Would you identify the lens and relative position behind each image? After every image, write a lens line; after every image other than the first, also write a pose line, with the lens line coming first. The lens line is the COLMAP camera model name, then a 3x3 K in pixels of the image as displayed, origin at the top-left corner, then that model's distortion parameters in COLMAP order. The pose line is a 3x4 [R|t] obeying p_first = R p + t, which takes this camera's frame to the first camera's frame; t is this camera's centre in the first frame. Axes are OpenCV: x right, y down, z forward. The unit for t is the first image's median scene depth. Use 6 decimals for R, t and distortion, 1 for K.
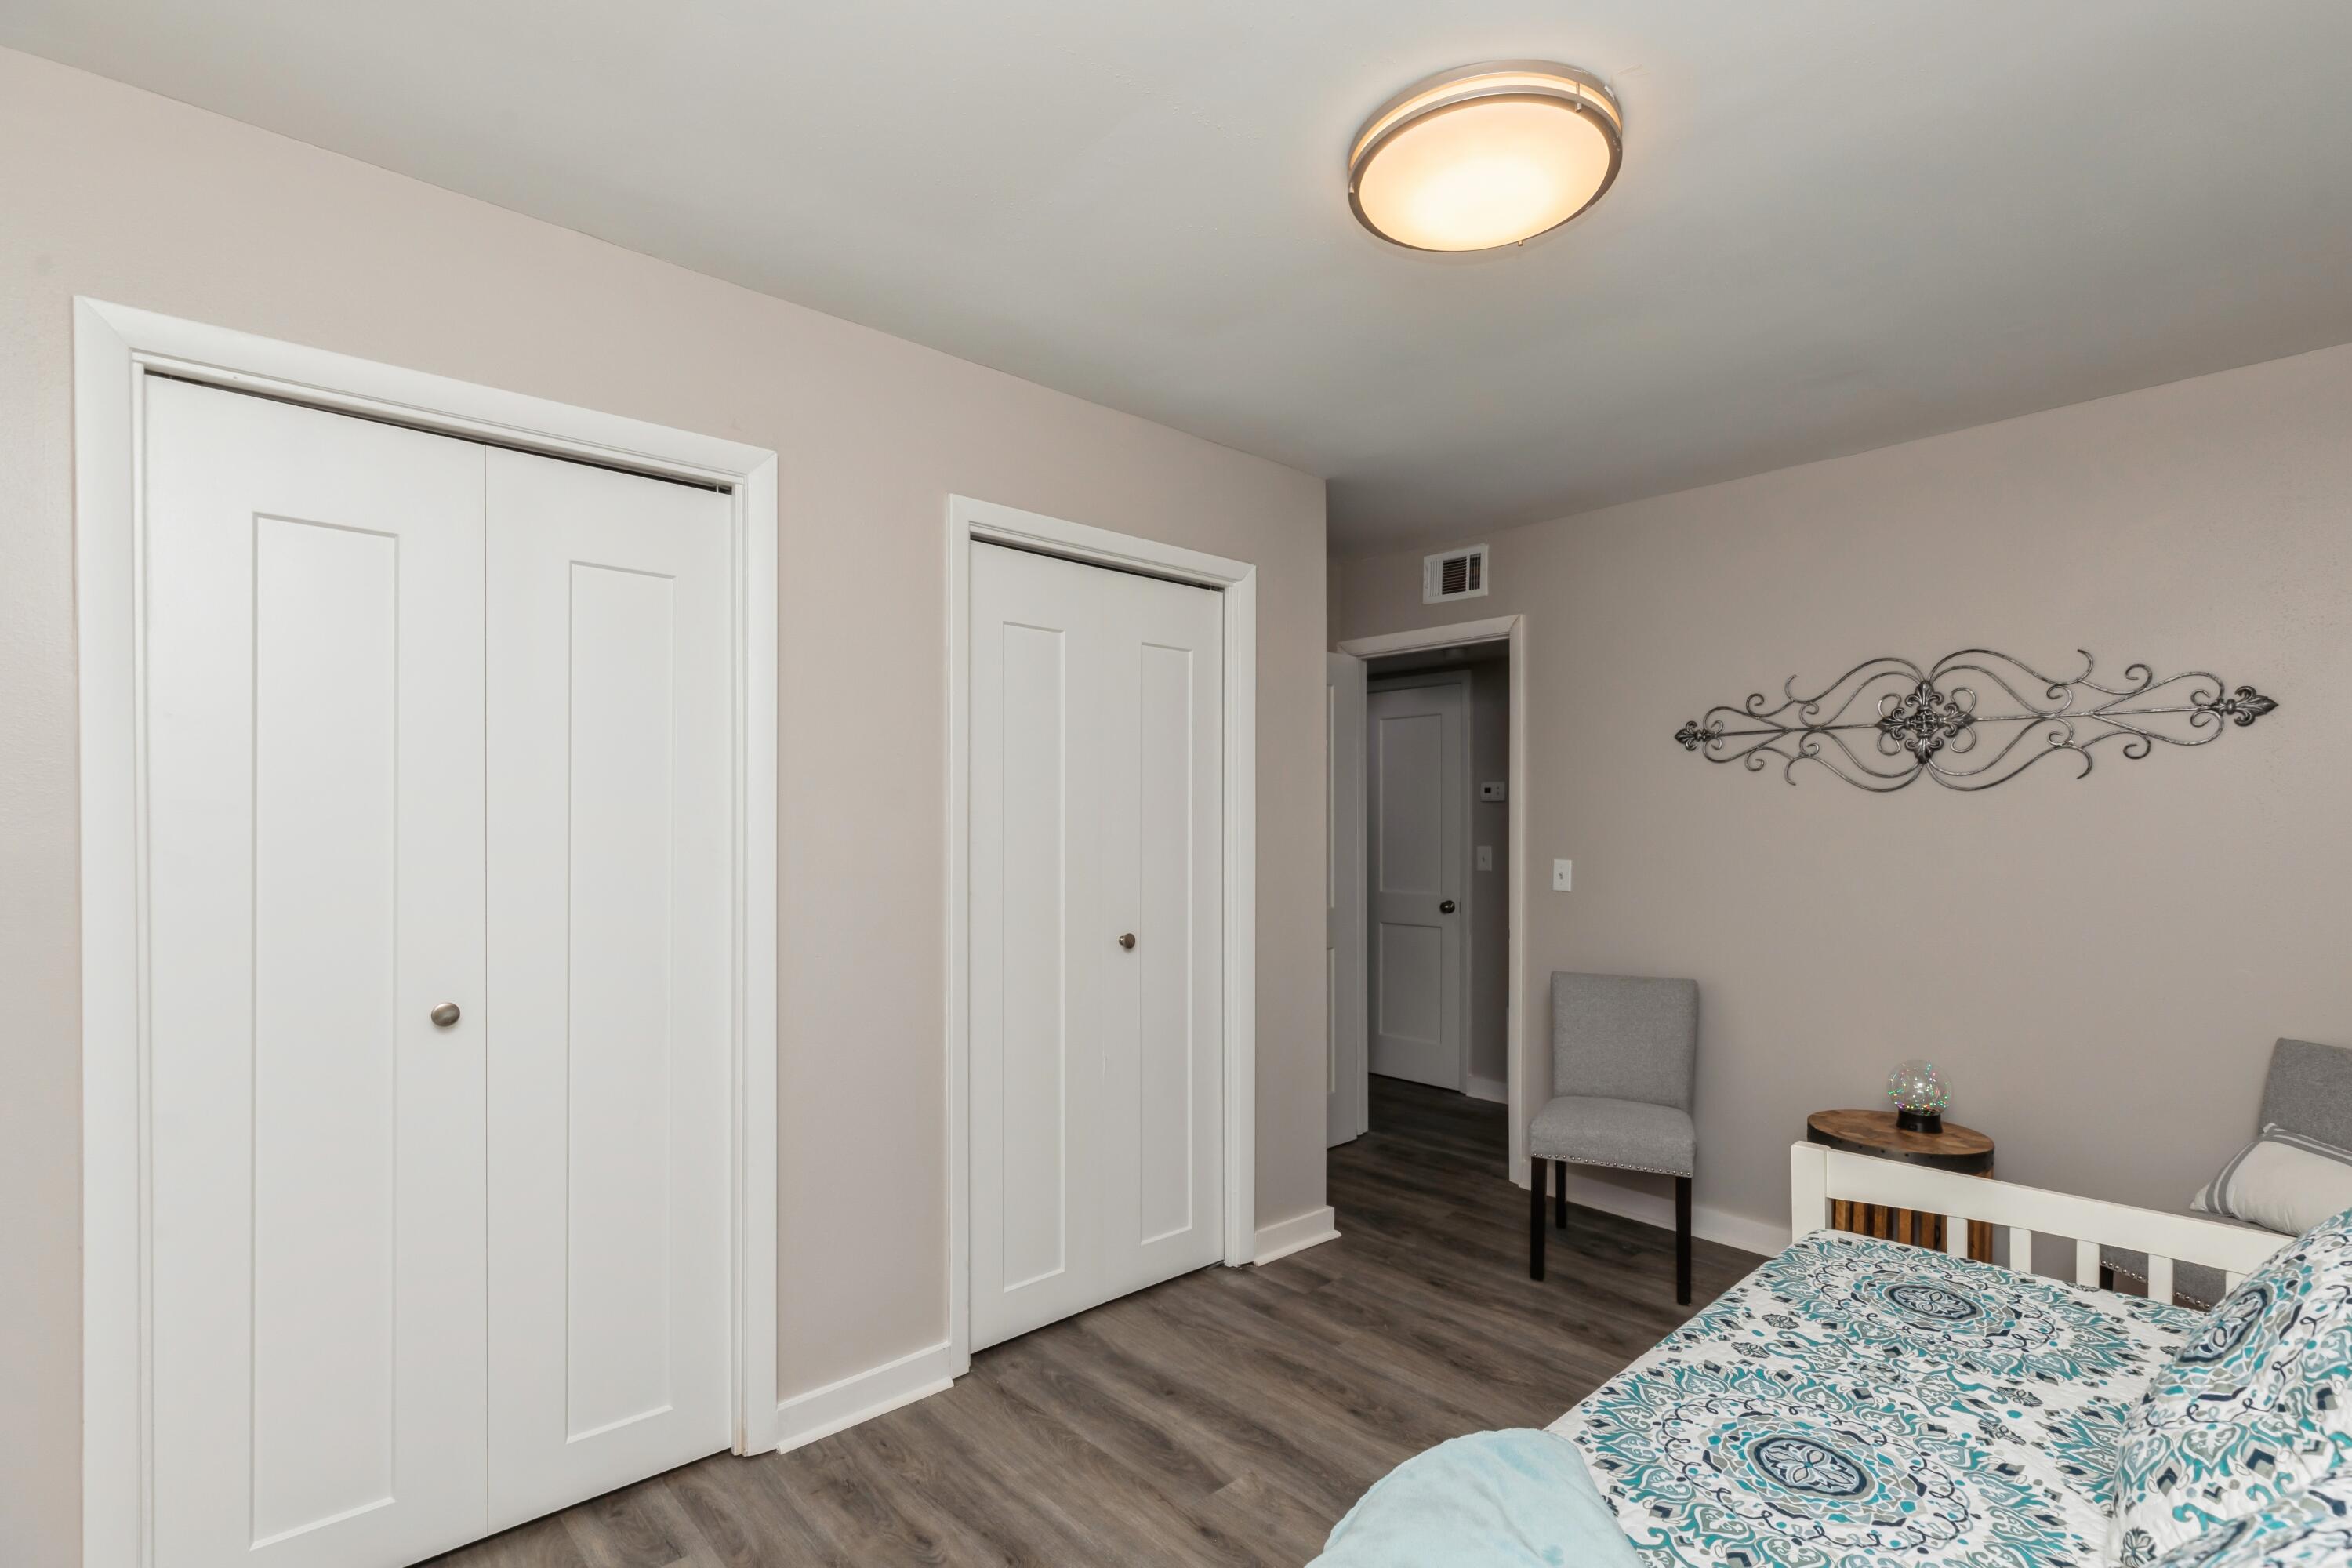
lens RADIAL K [[1080.2, 0, 1189.6], [0, 1080.2, 822.3], [0, 0, 1]] dist [-0.001262, -0.000784]
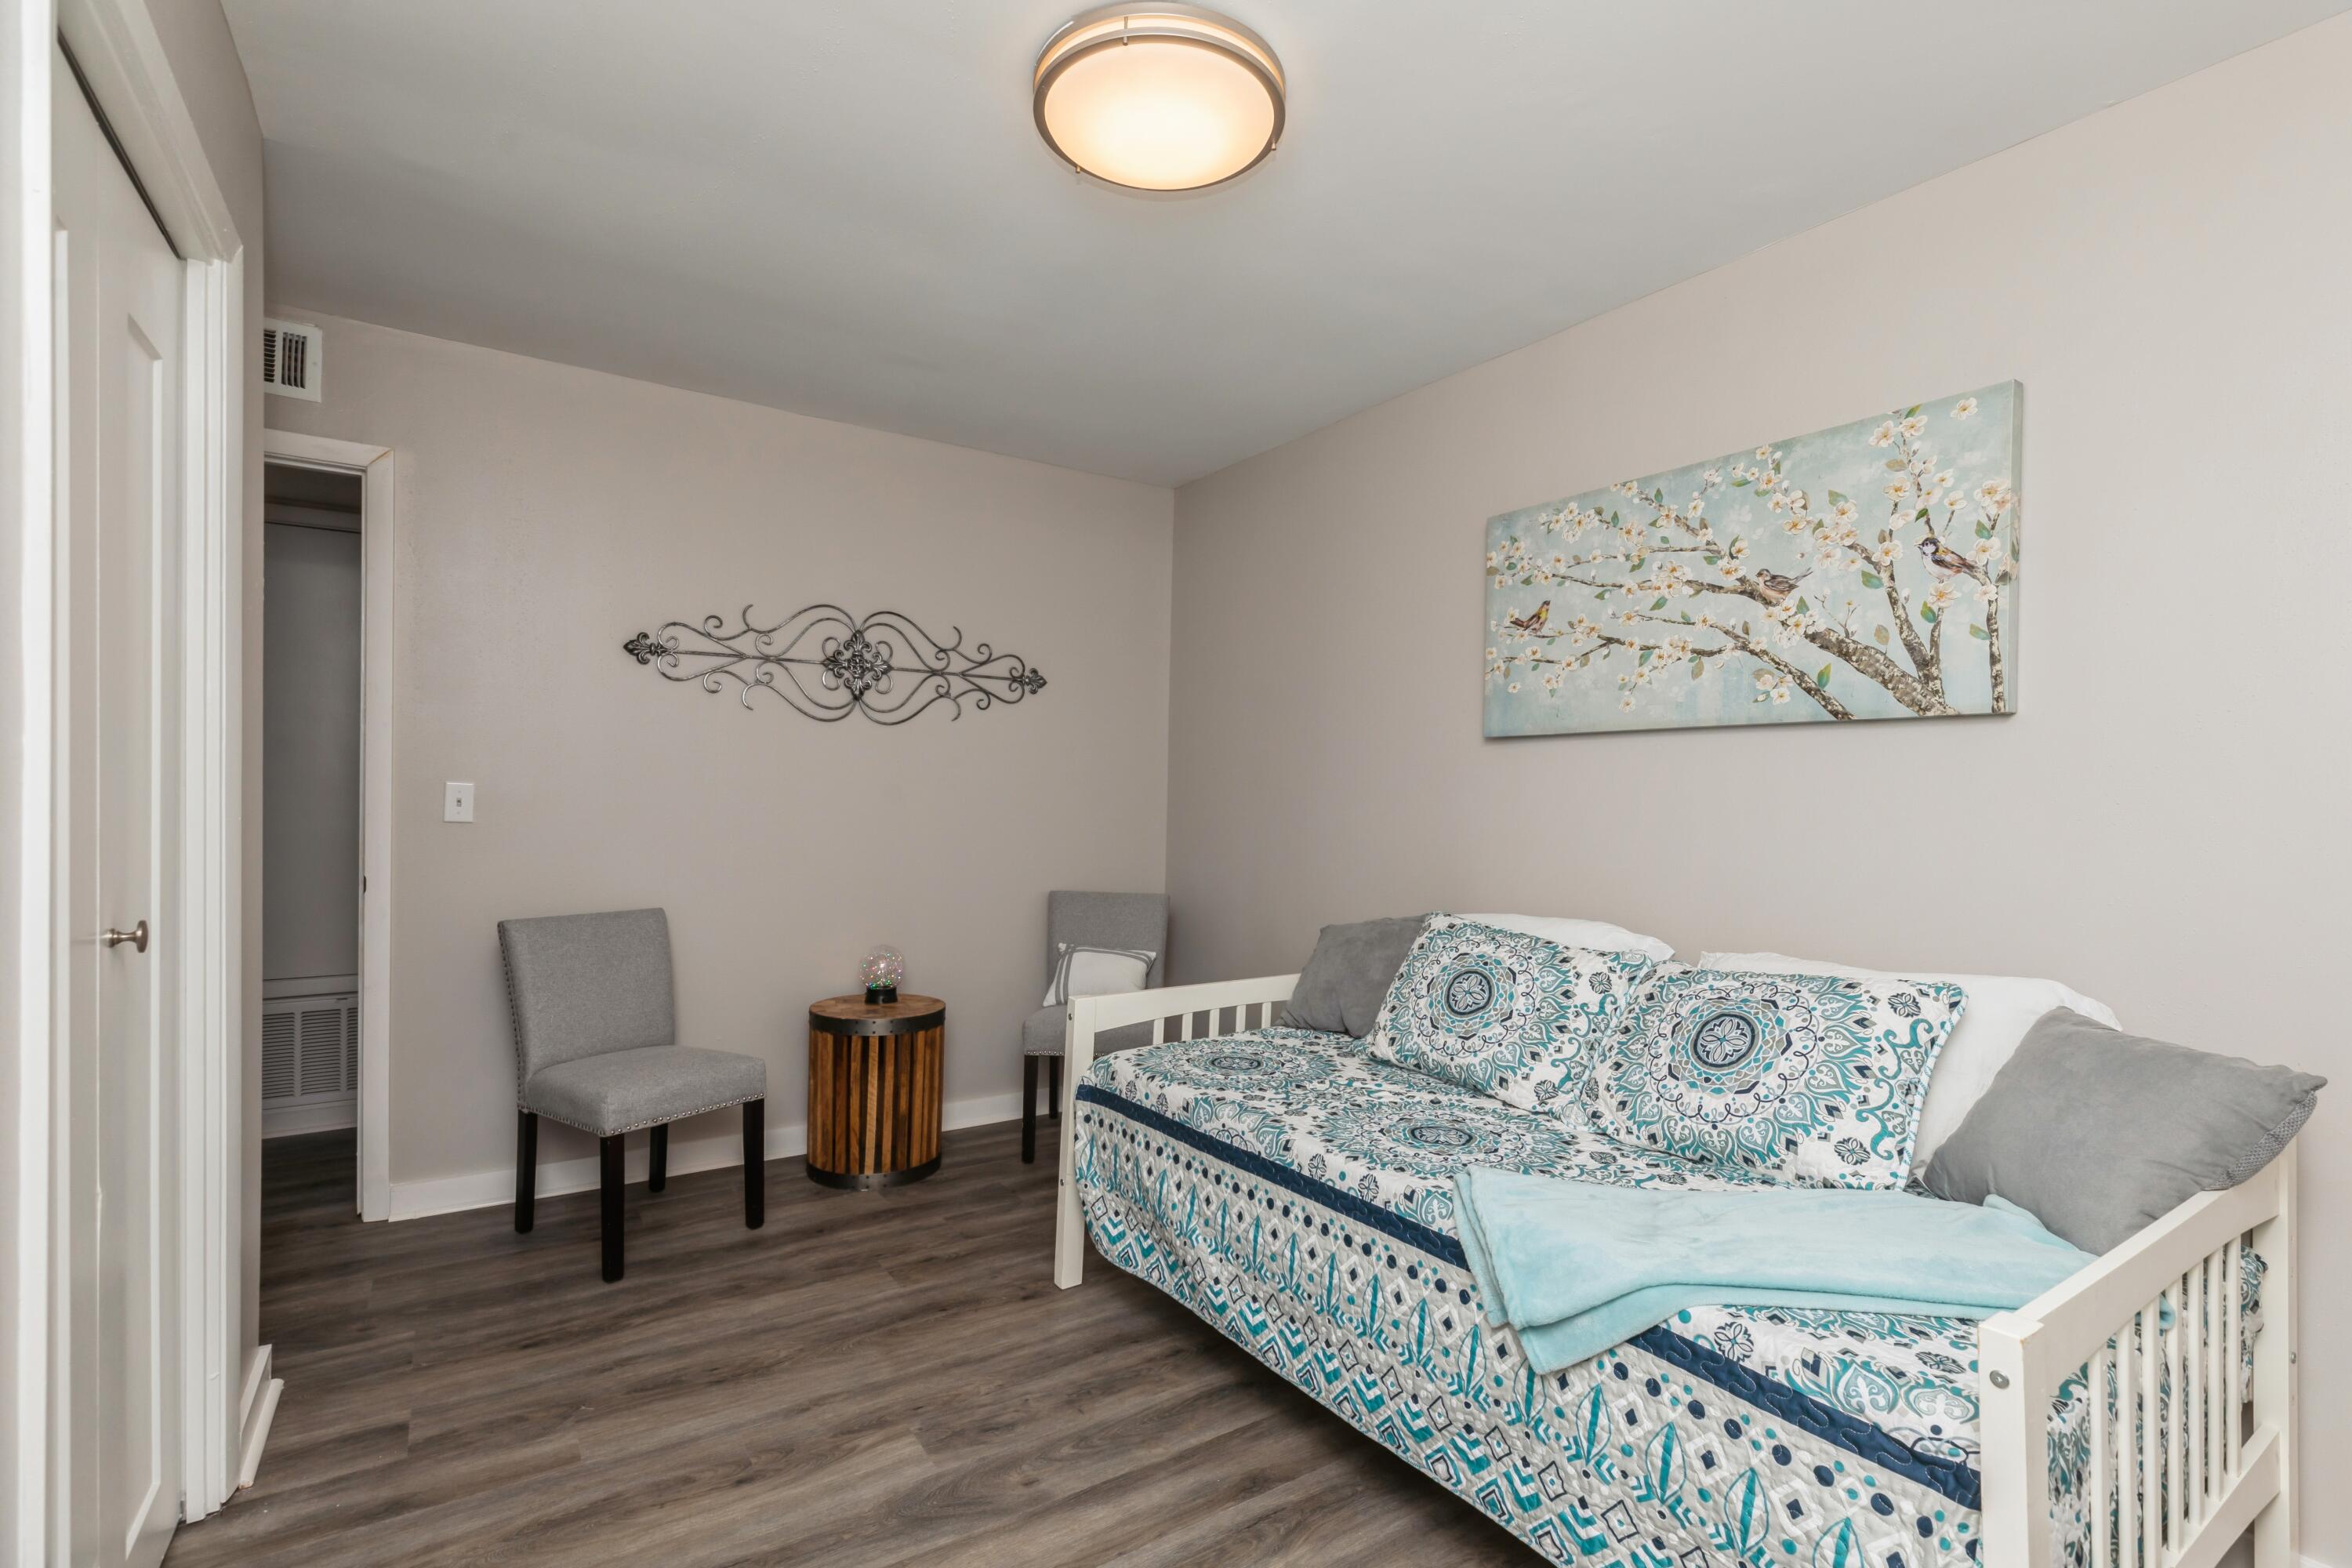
lens RADIAL K [[1083.8, 0, 1176.0], [0, 1083.8, 784.0], [0, 0, 1]] dist [0.005239, 0.000173]
pose [[0.166563, 0.002098, 0.986029, -0.452213], [-0.025222, 0.999680, 0.002133, 0.027671], [-0.985708, -0.025225, 0.166563, 0.457673]]
